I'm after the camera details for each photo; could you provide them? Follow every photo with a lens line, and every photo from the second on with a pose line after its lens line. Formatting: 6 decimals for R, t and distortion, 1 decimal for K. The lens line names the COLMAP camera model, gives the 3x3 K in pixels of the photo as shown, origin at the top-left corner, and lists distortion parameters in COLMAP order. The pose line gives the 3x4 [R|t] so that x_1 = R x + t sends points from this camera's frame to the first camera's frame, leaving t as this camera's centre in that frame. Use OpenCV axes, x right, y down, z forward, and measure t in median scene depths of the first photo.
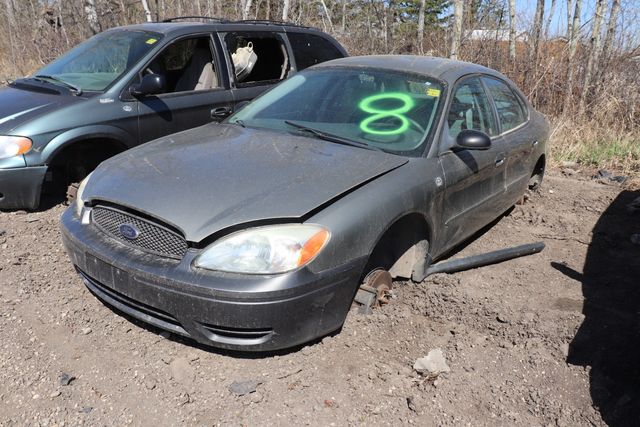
lens RADIAL K [[538.2, 0, 318.6], [0, 538.2, 213.4], [0, 0, 1]] dist [-0.107959, 0.018057]
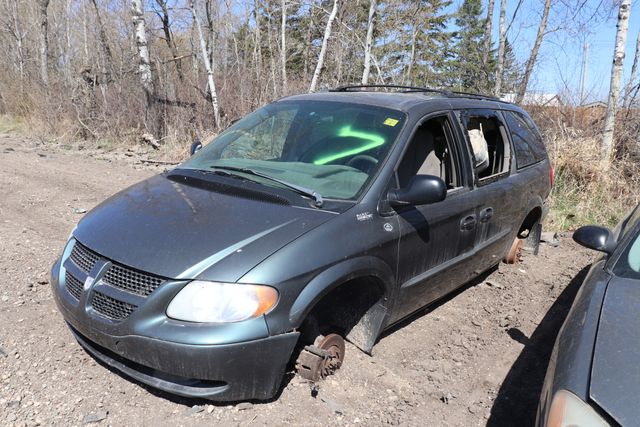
lens RADIAL K [[538.2, 0, 321.2], [0, 538.2, 216.8], [0, 0, 1]] dist [-0.107959, 0.018057]
pose [[0.999933, 0.008089, 0.008225, -0.418455], [-0.007227, 0.994976, -0.099849, -0.134545], [-0.008991, 0.099783, 0.994969, 0.320690]]
